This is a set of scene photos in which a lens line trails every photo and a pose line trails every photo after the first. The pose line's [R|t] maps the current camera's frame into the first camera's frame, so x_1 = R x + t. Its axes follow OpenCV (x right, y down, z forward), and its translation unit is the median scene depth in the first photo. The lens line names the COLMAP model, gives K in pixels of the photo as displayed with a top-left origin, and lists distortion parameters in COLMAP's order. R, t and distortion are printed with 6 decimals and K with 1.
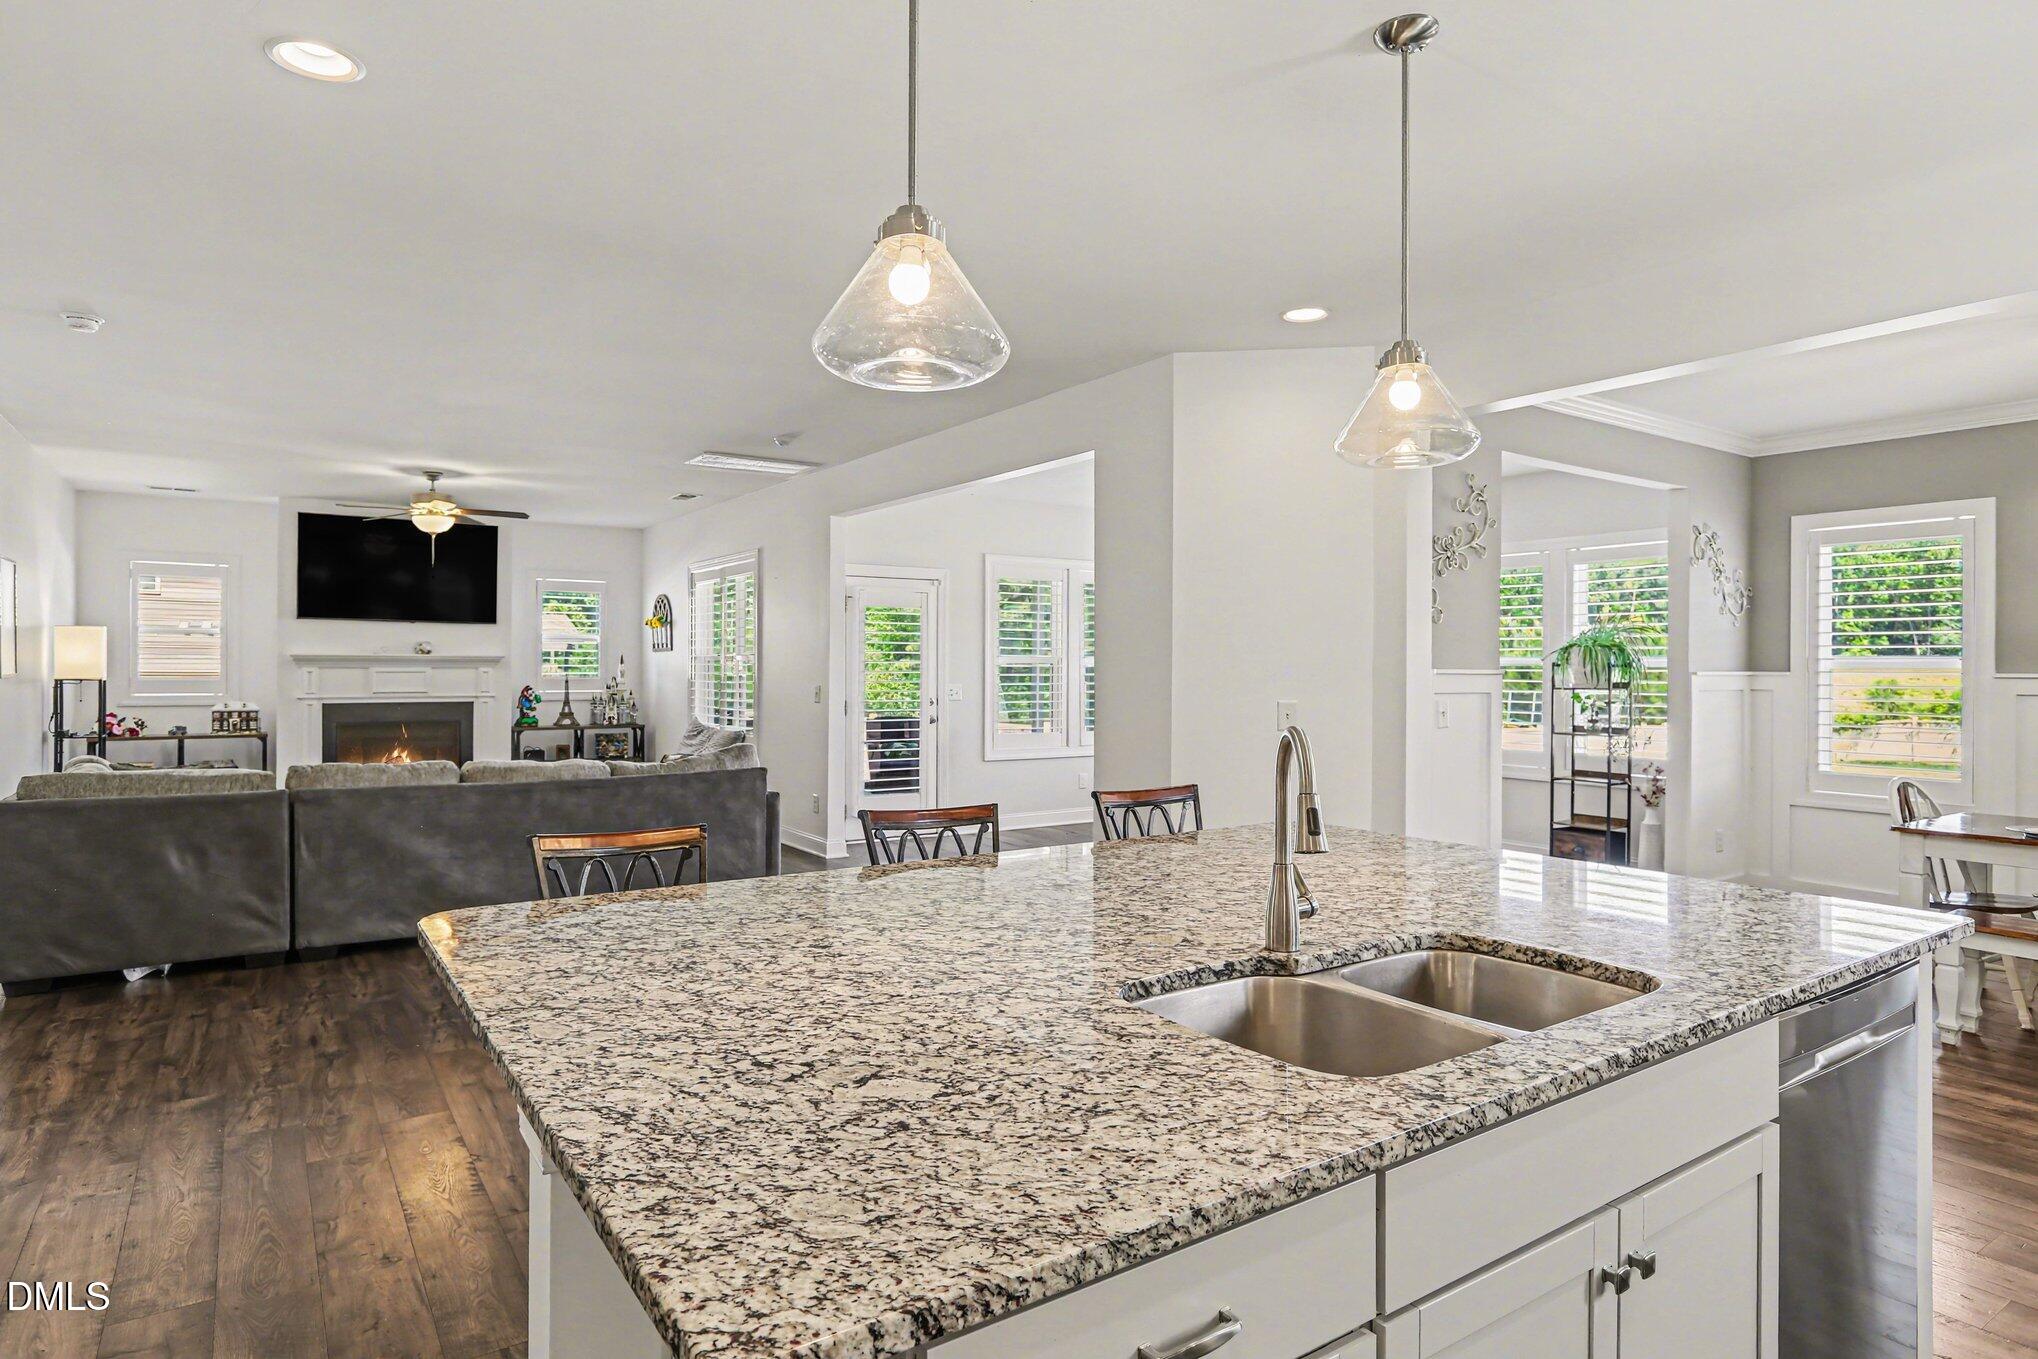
lens RADIAL K [[1128.1, 0, 1020.1], [0, 1128.1, 661.7], [0, 0, 1]] dist [-0.009241, 0.005488]
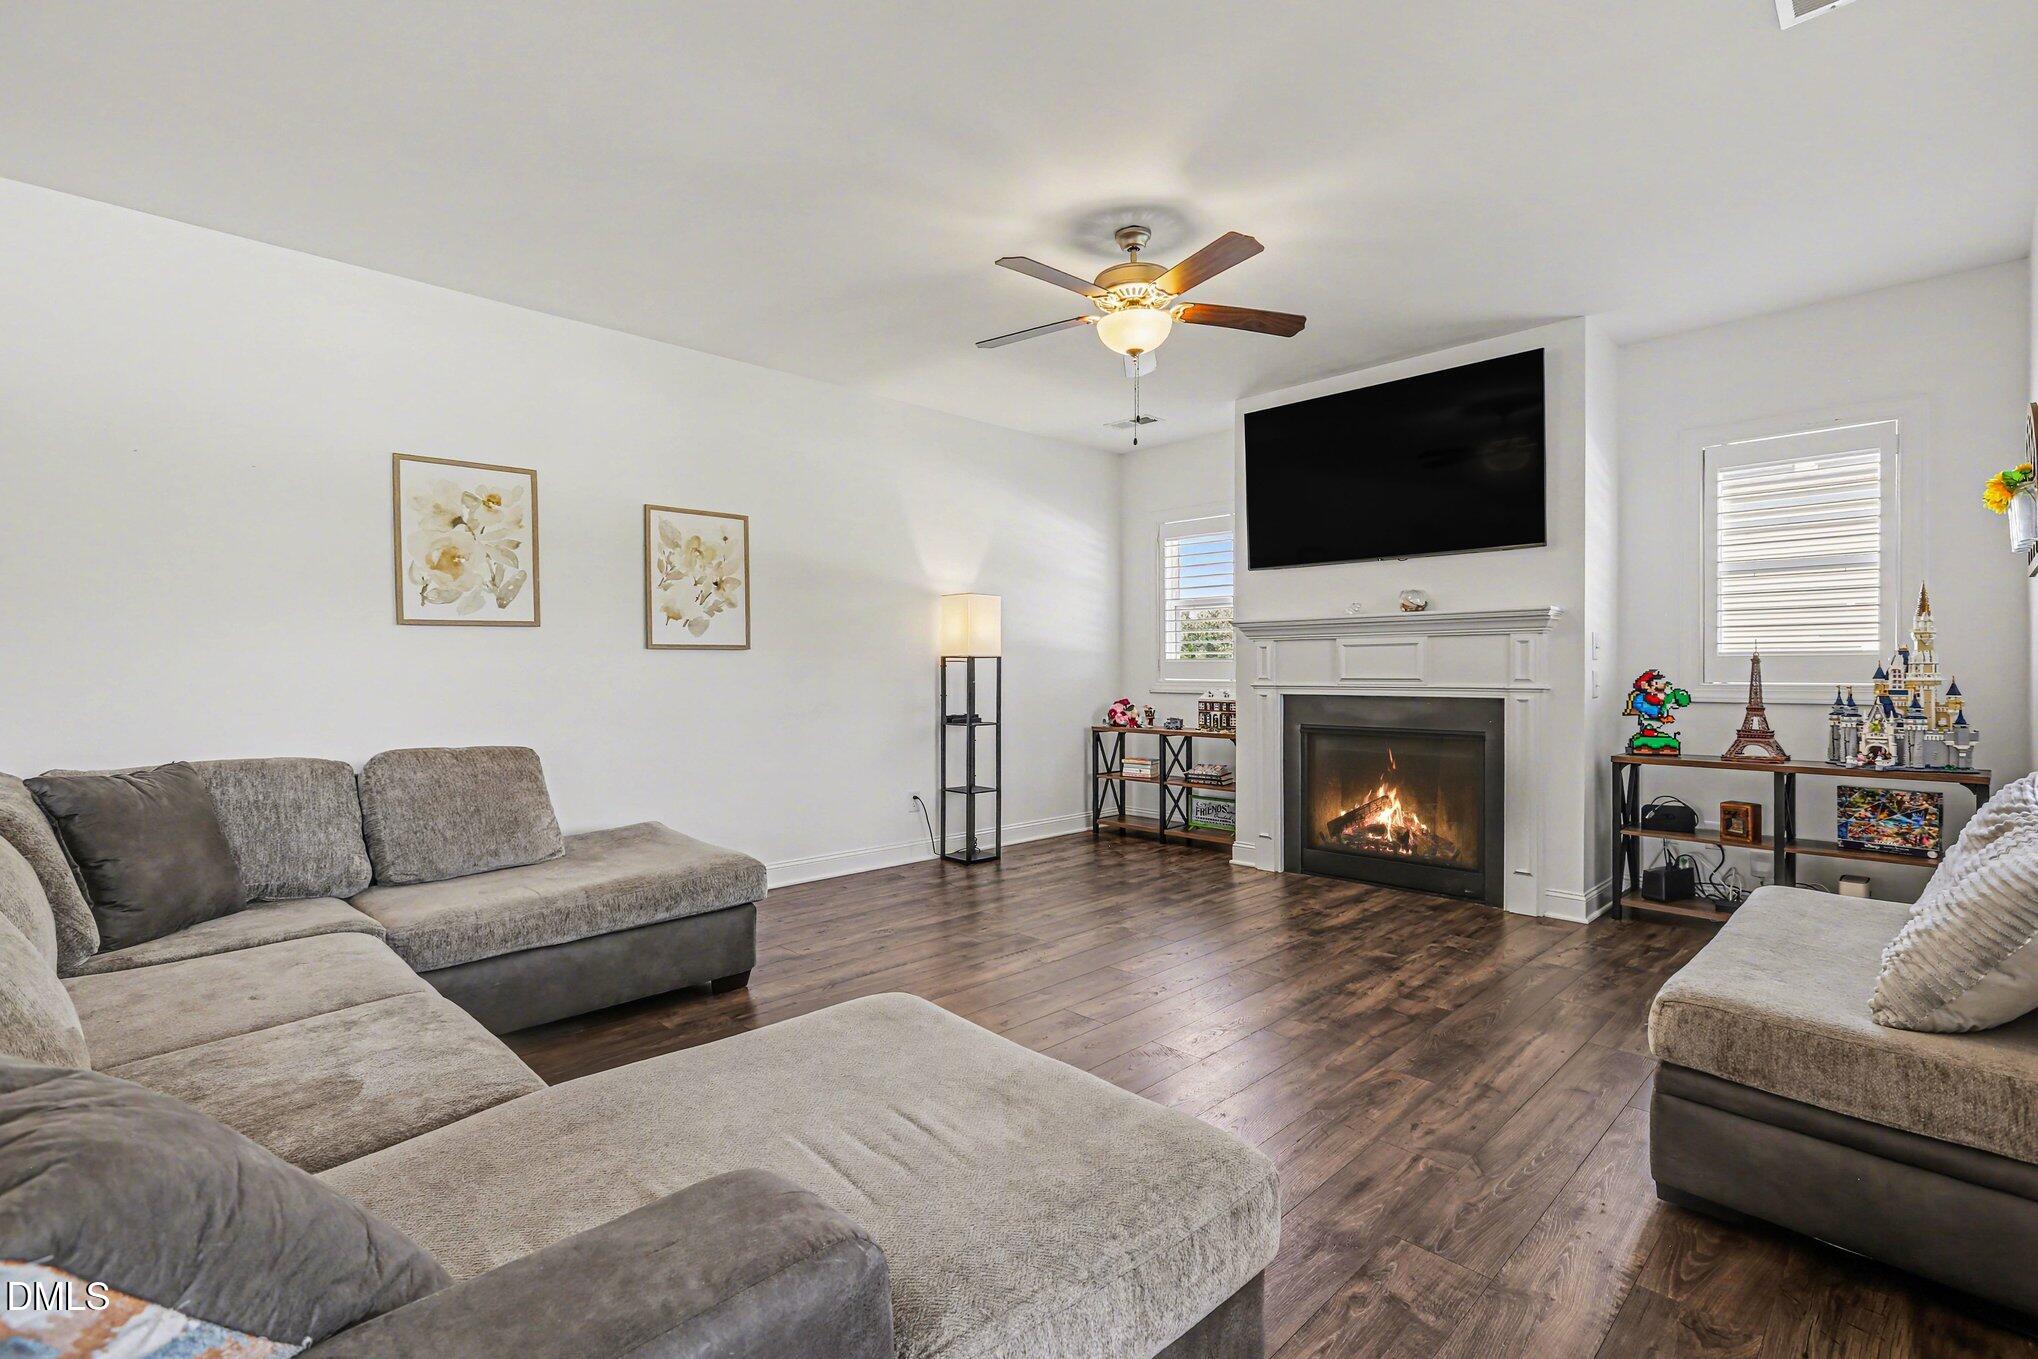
lens RADIAL K [[941.0, 0, 1015.8], [0, 941.0, 677.9], [0, 0, 1]] dist [-0.003530, -0.000598]
pose [[0.186534, 0.003606, -0.982442, -0.099243], [0.006940, 0.999963, 0.004987, 0.021369], [0.982424, -0.007748, 0.186502, 0.675624]]
